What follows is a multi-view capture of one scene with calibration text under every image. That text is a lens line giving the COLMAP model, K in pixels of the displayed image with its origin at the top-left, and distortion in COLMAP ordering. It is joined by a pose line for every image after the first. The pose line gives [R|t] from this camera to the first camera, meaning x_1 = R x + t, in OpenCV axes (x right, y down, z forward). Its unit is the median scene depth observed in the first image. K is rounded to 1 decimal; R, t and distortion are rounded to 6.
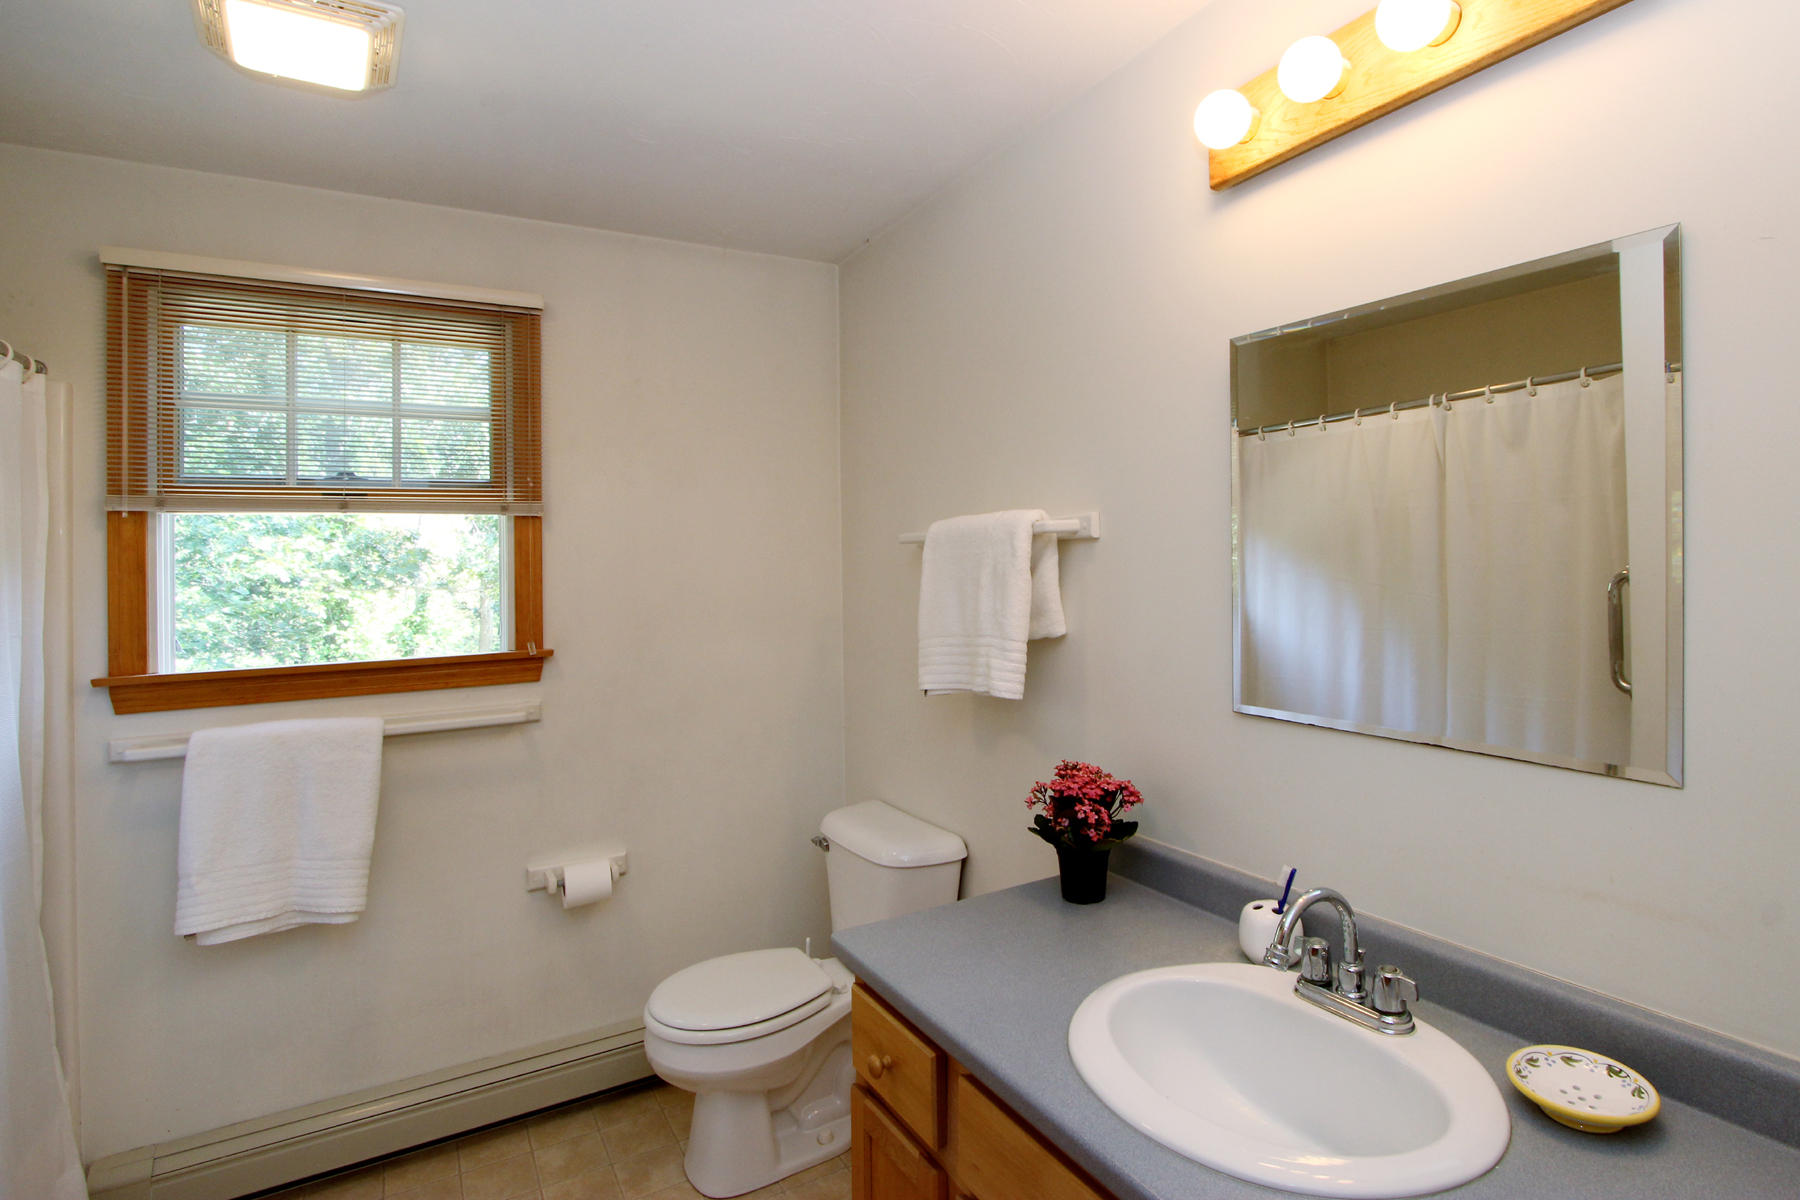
lens RADIAL K [[916.0, 0, 942.6], [0, 916.0, 571.8], [0, 0, 1]] dist [-0.001022, -0.002099]
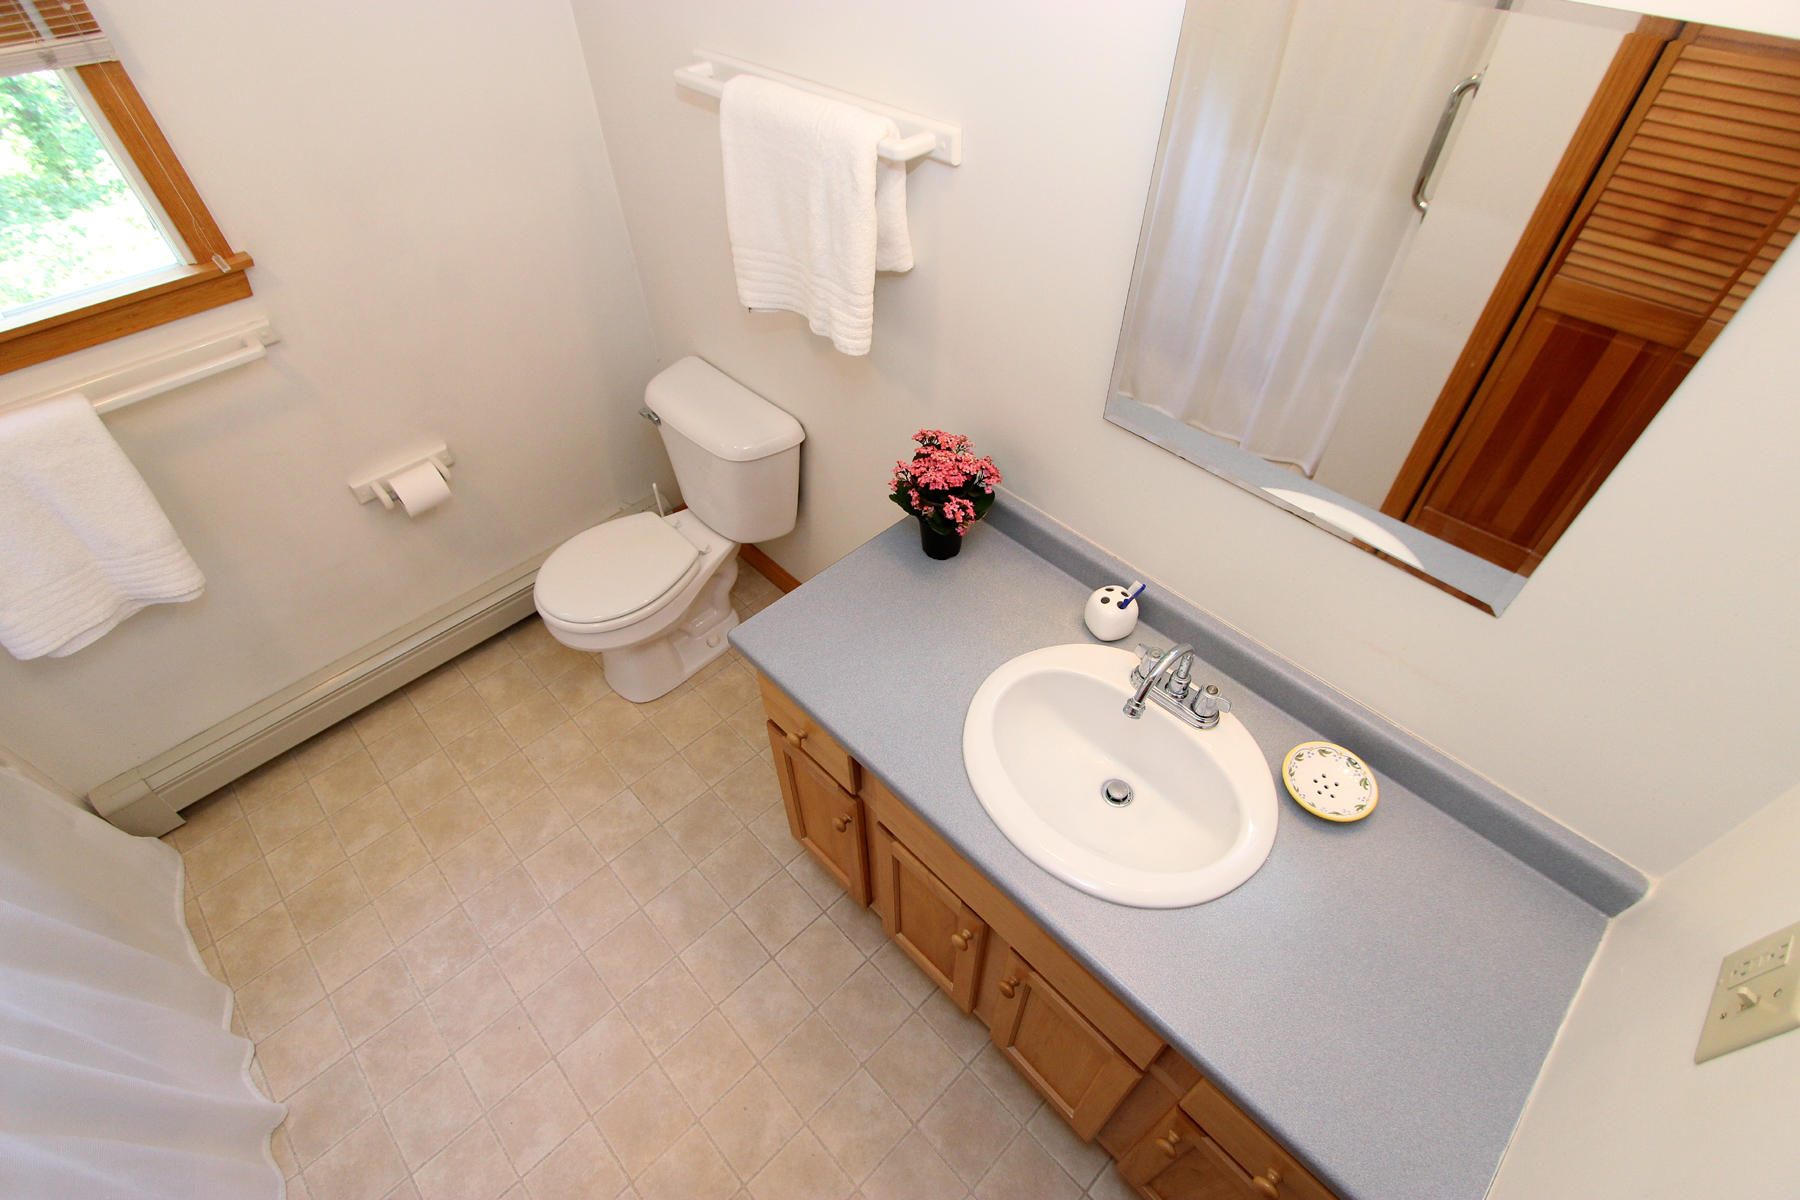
lens RADIAL K [[826.1, 0, 900.0], [0, 826.1, 600.0], [0, 0, 1]] dist [-0.004672, 0.000011]
pose [[0.972563, -0.167513, 0.161430, -0.059777], [-0.001387, 0.689723, 0.724072, -0.286217], [-0.232633, -0.704430, 0.670567, 0.244250]]
